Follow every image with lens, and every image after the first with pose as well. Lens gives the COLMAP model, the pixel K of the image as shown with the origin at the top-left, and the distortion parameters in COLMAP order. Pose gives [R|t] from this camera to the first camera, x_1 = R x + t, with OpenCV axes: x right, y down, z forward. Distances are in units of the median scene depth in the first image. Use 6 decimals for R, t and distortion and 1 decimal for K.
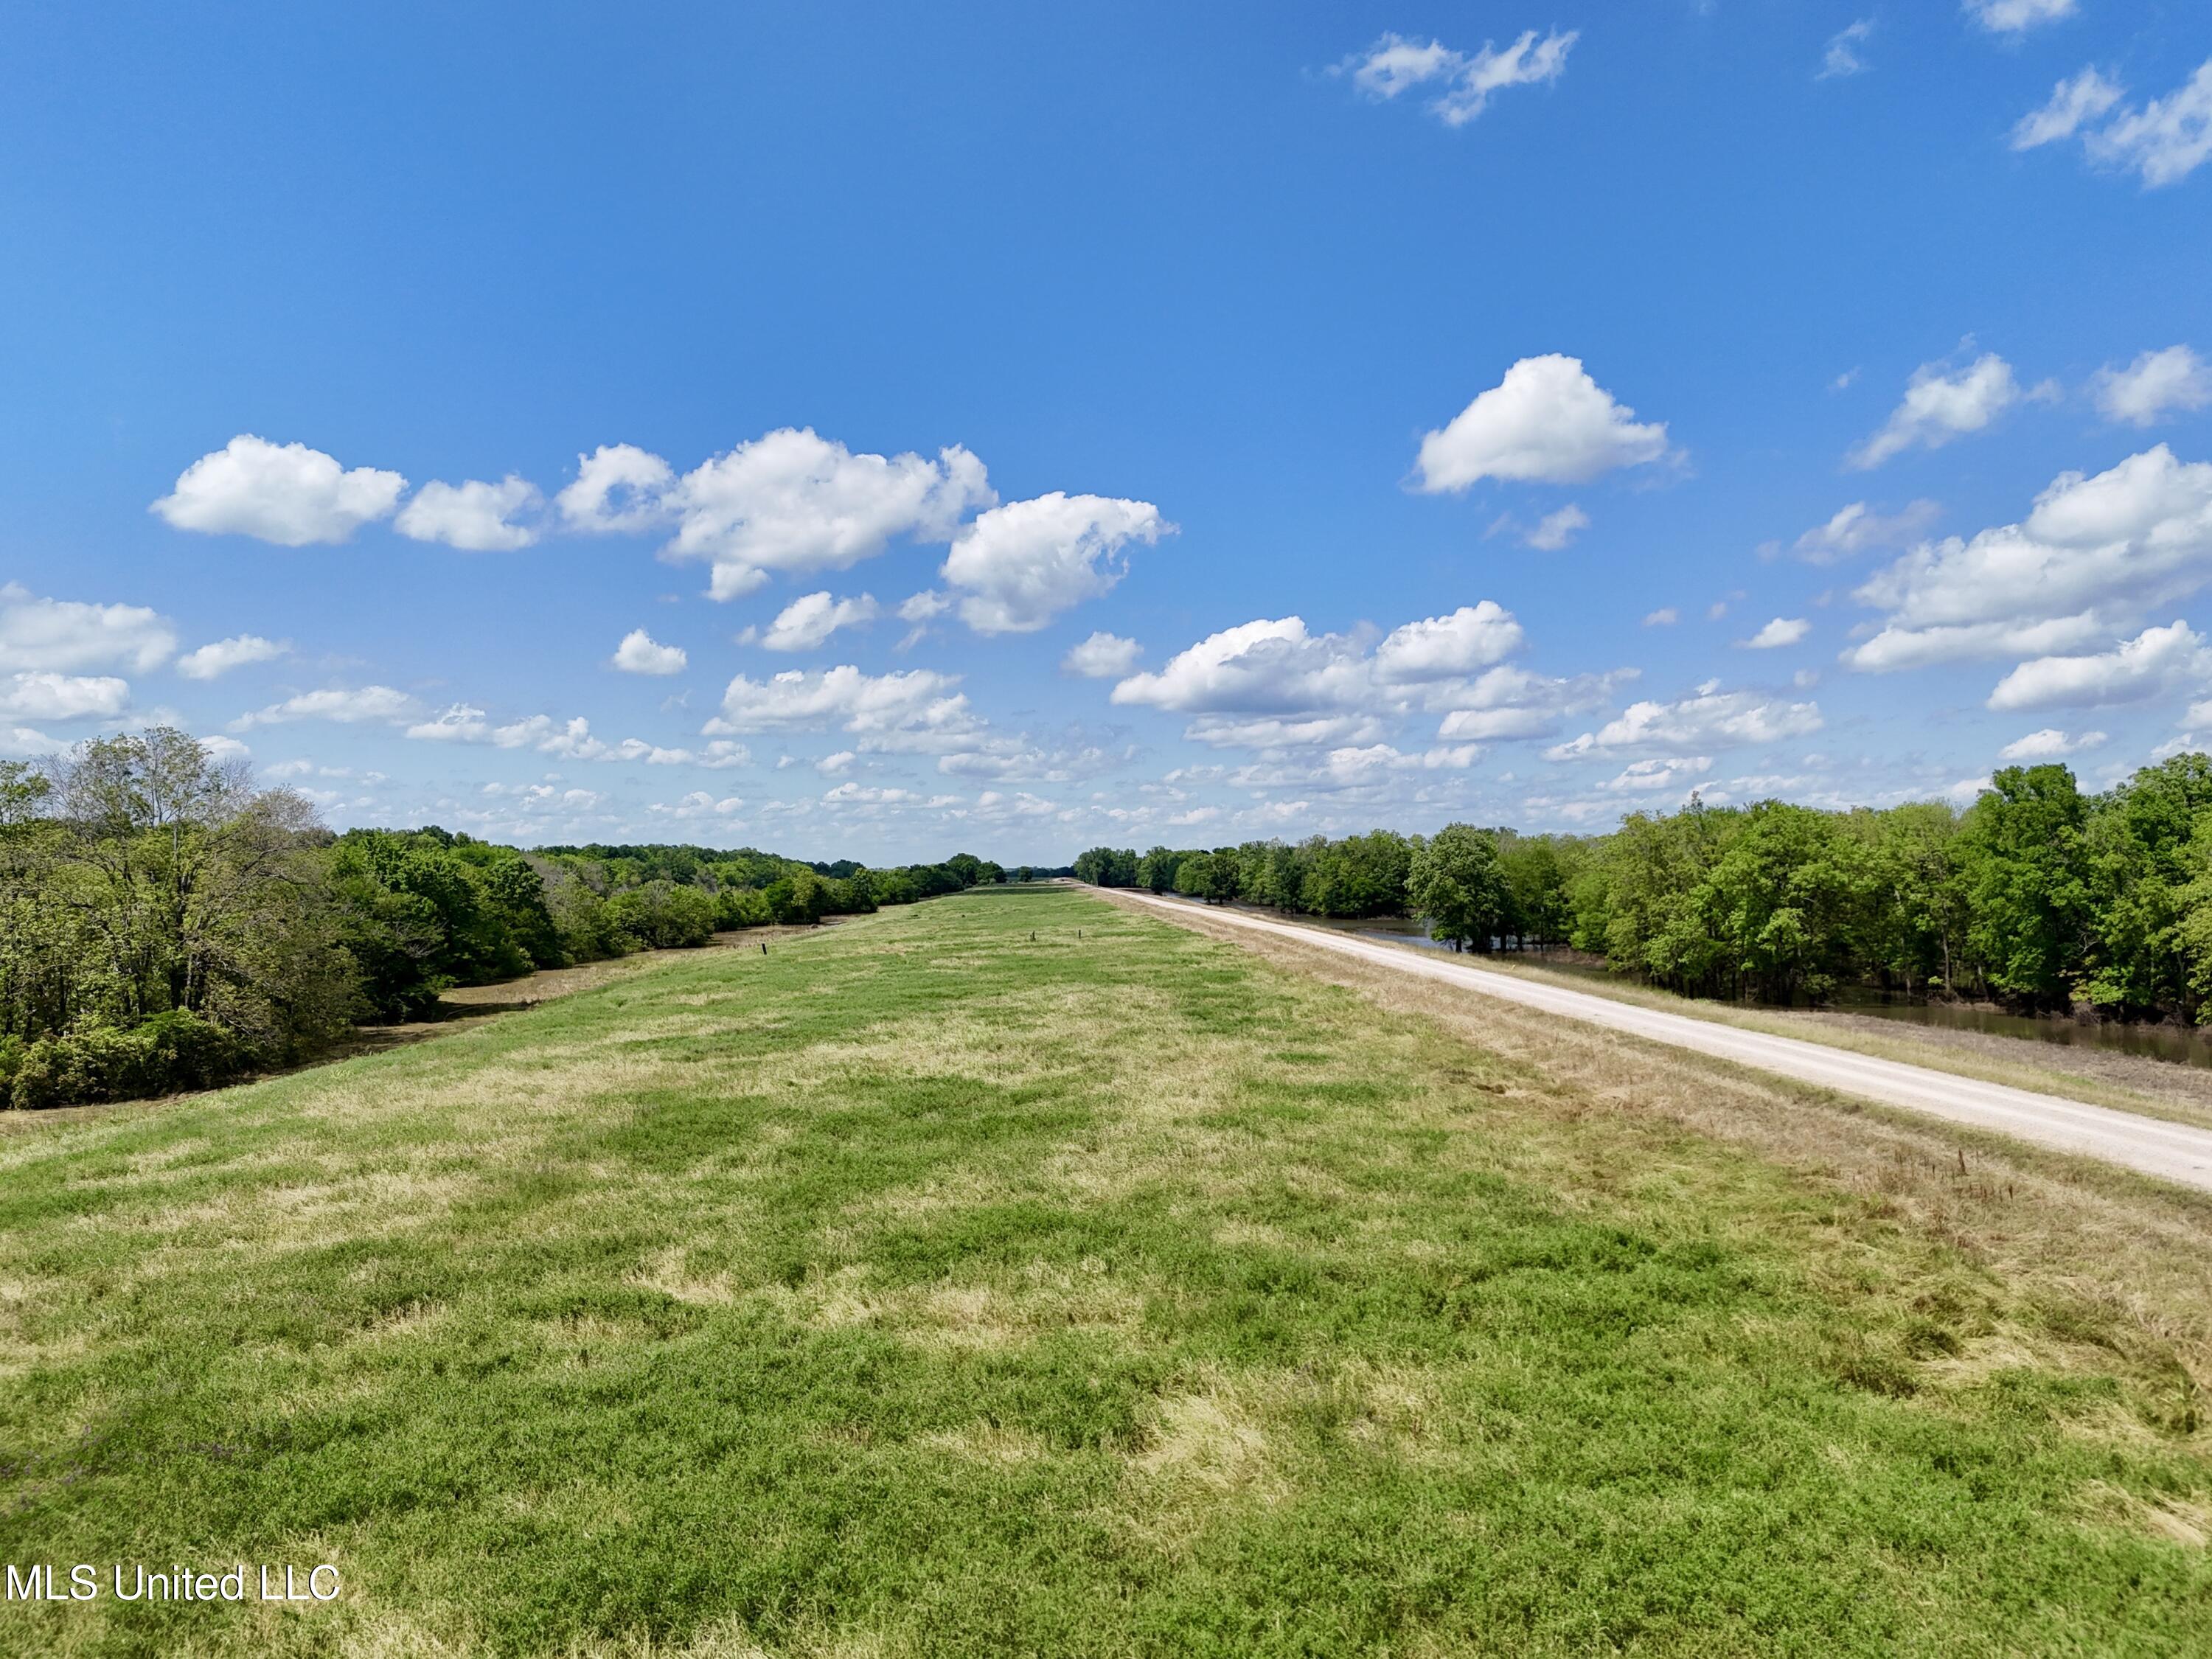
lens RADIAL K [[1599.2, 0, 1135.2], [0, 1599.2, 825.8], [0, 0, 1]] dist [0.152430, -0.135451]
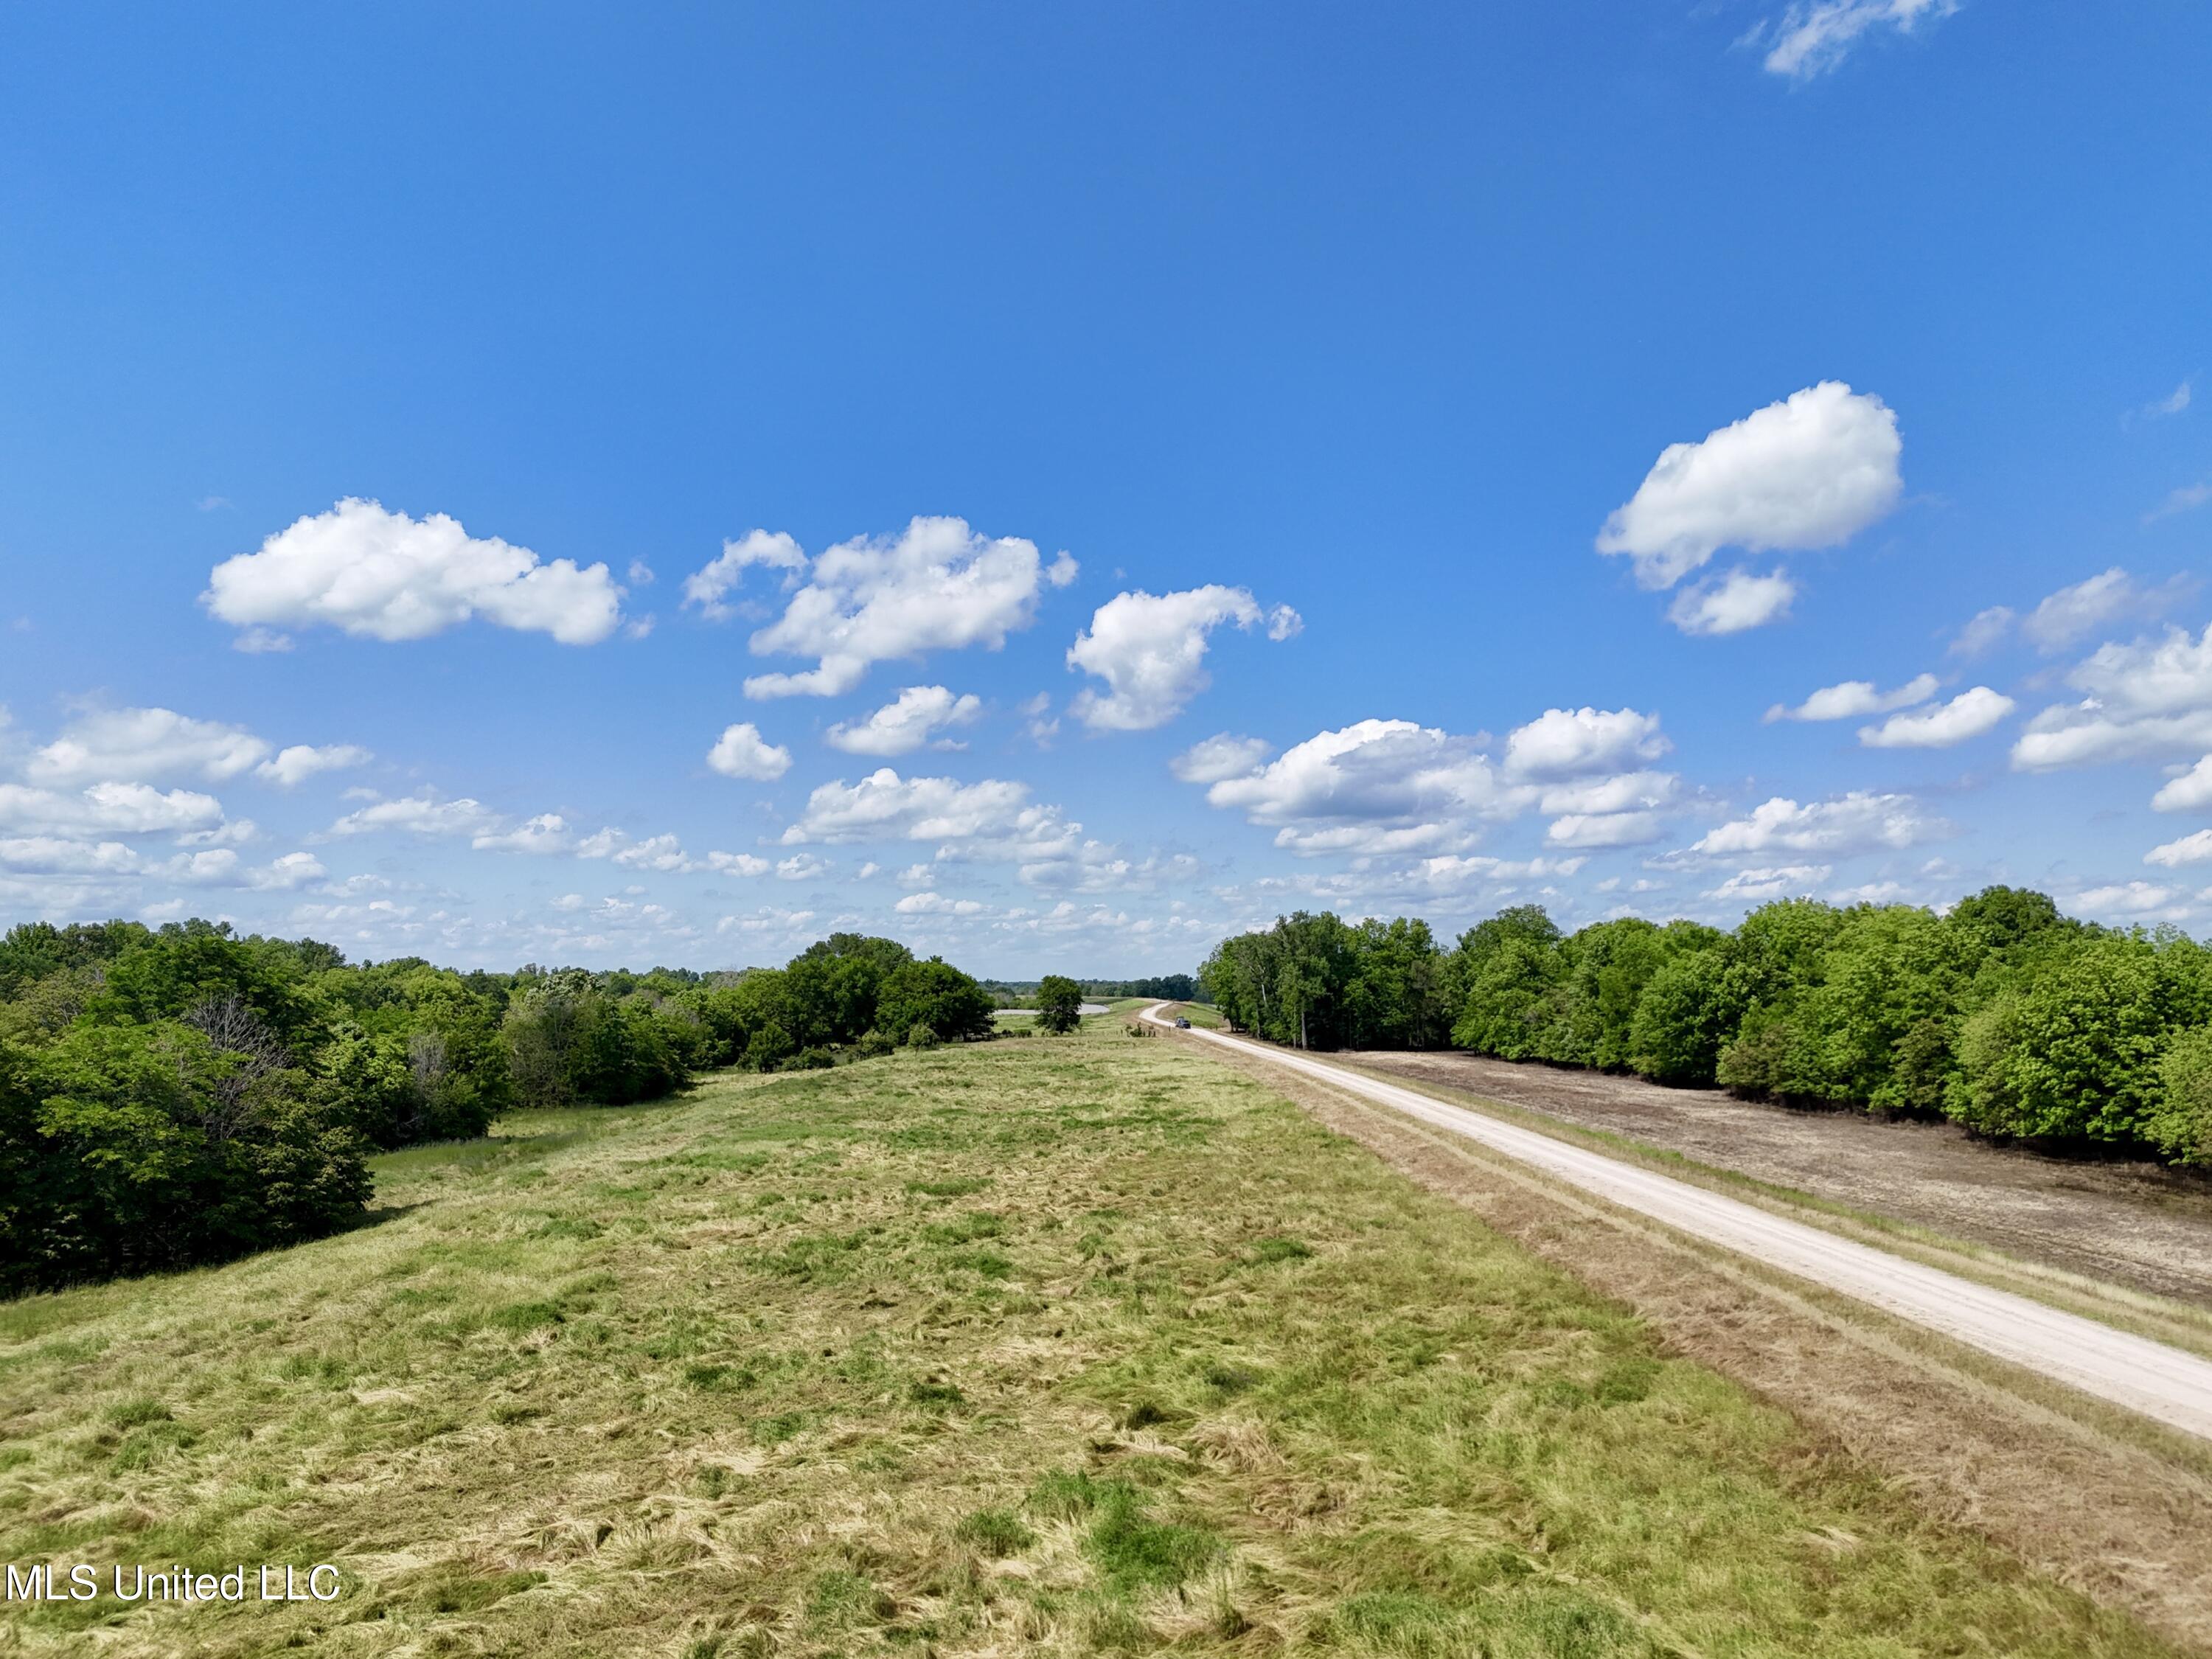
lens RADIAL K [[1622.8, 0, 1106.0], [0, 1622.8, 829.5], [0, 0, 1]] dist [0.090558, -0.066945]
pose [[0.997079, -0.005824, -0.076157, -0.069654], [0.000826, 0.997852, -0.065496, 0.033508], [0.076375, 0.065242, 0.994942, 1.313503]]
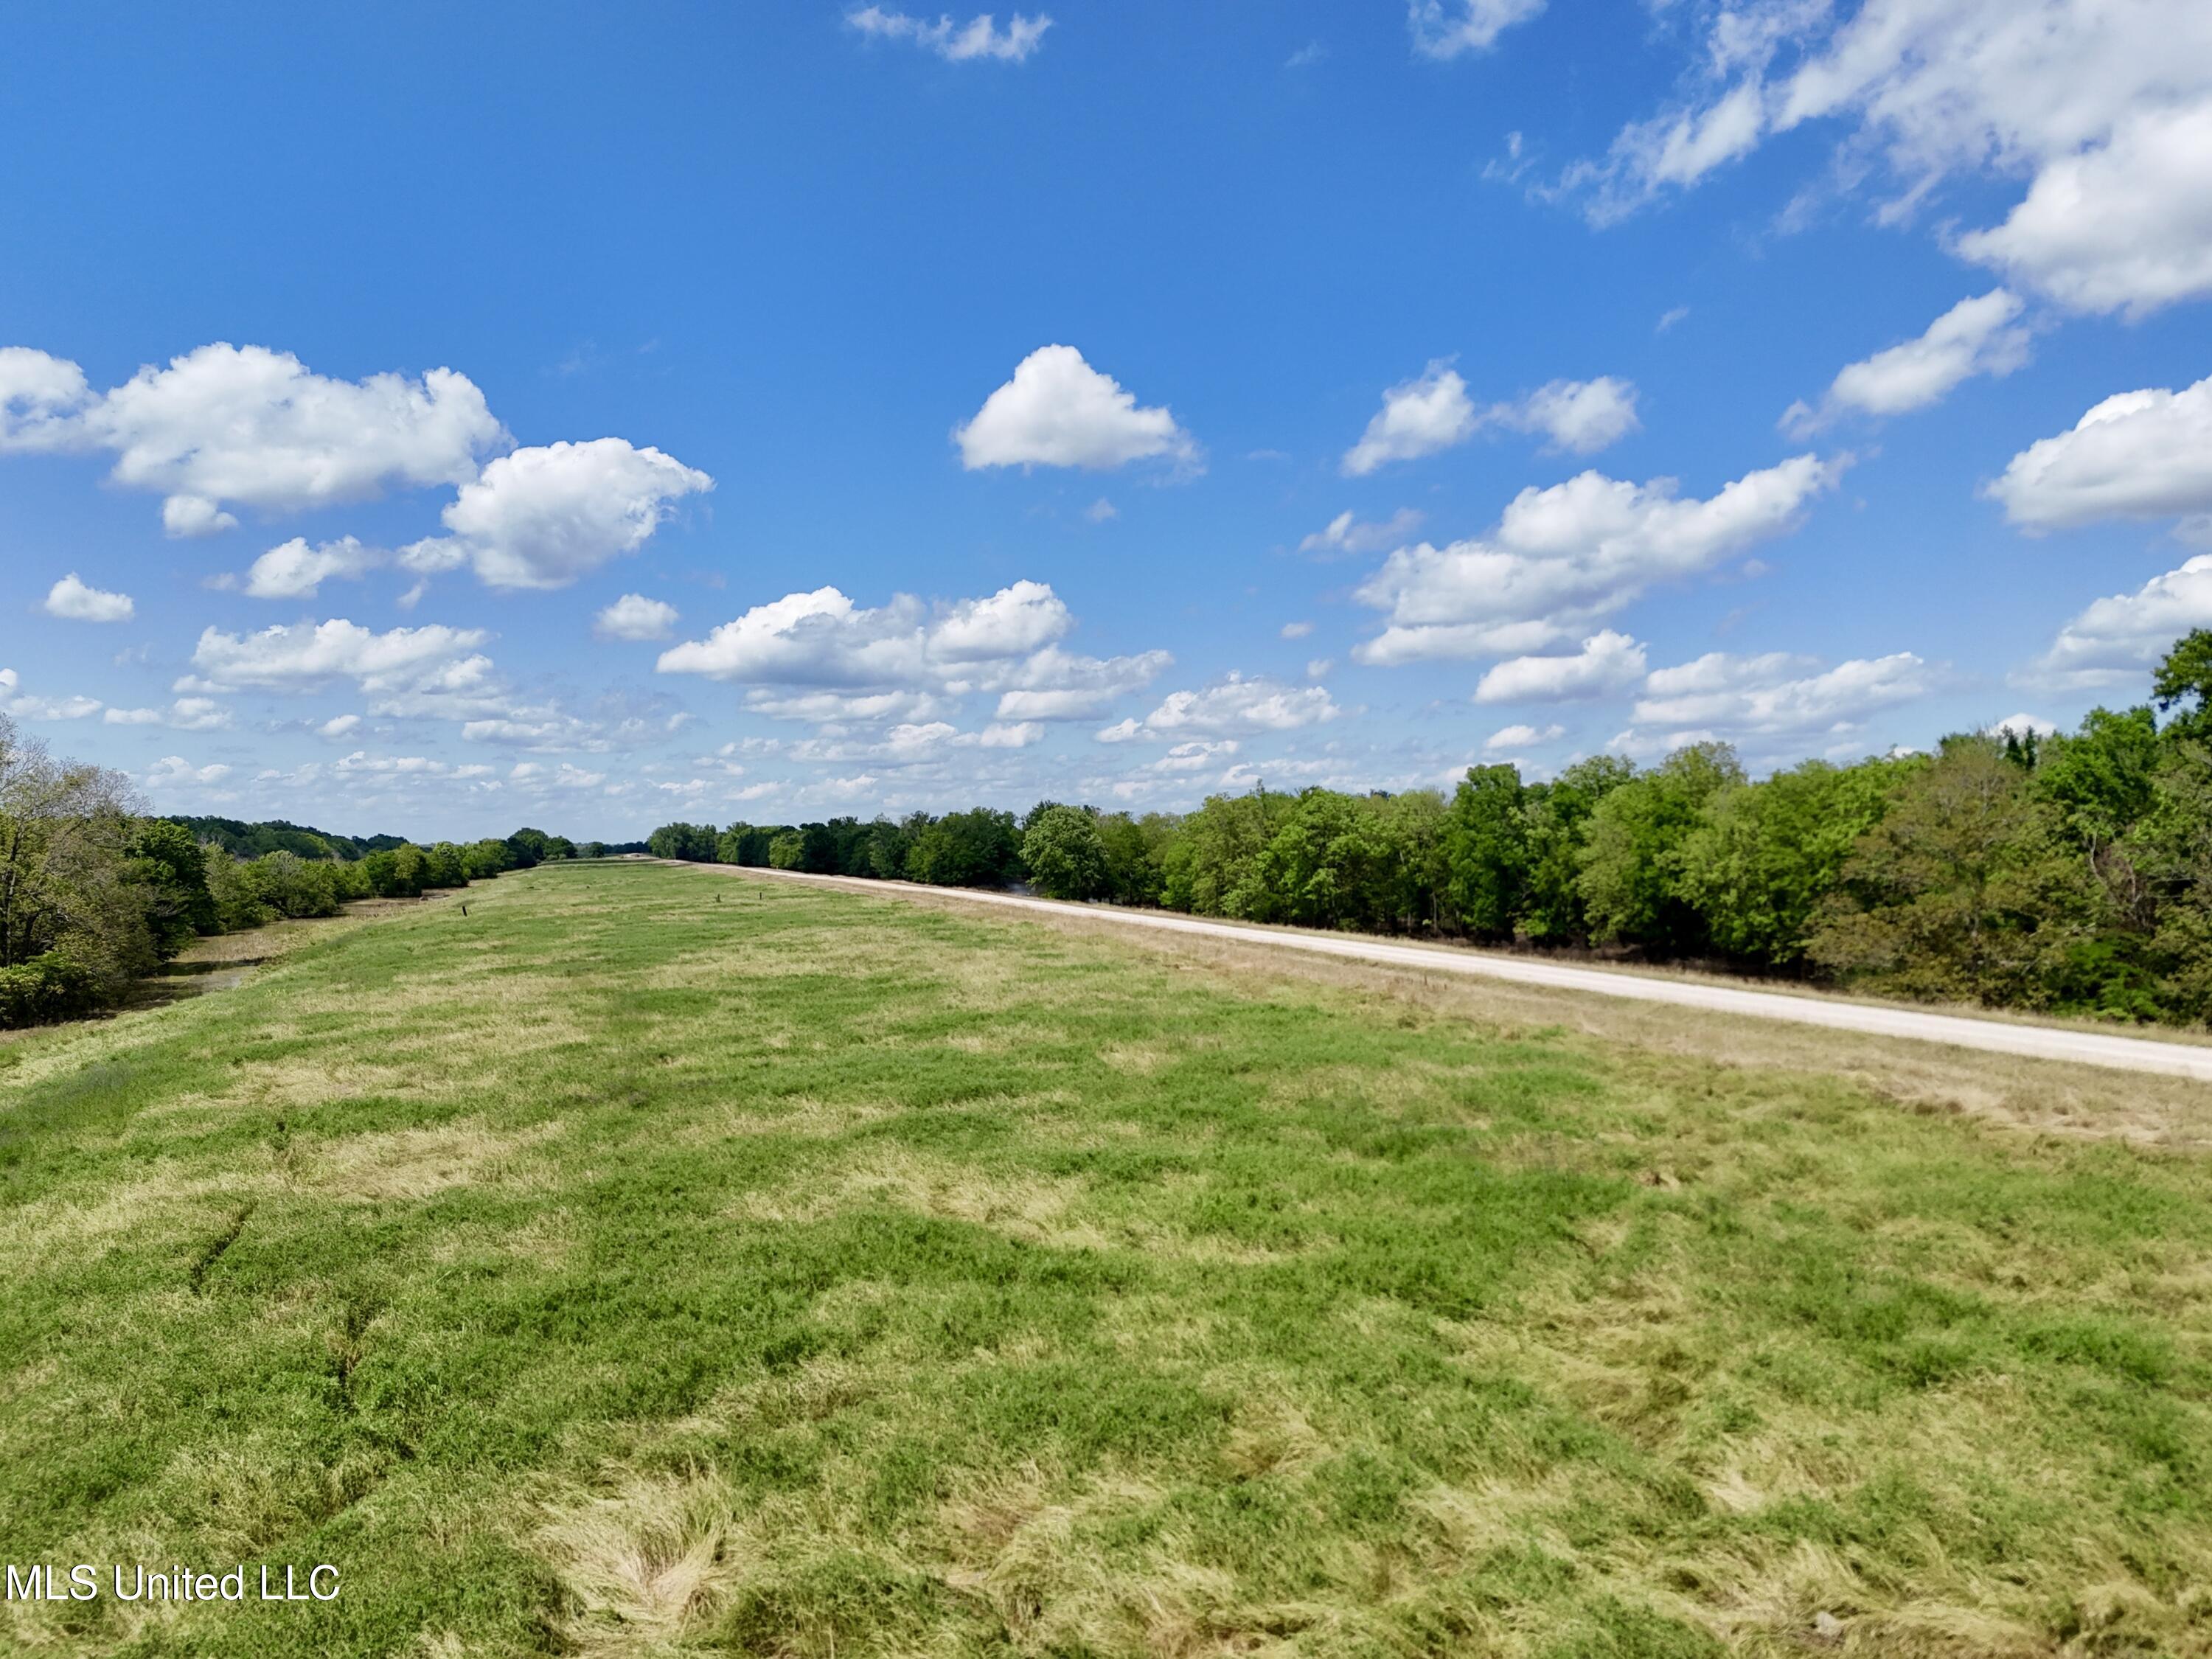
lens RADIAL K [[1599.2, 0, 1135.2], [0, 1599.2, 825.8], [0, 0, 1]] dist [0.152430, -0.135451]
pose [[0.962160, 0.004017, 0.272455, -0.042770], [-0.007976, 0.999878, 0.013423, 0.000000], [-0.272368, -0.015088, 0.962075, -0.083317]]
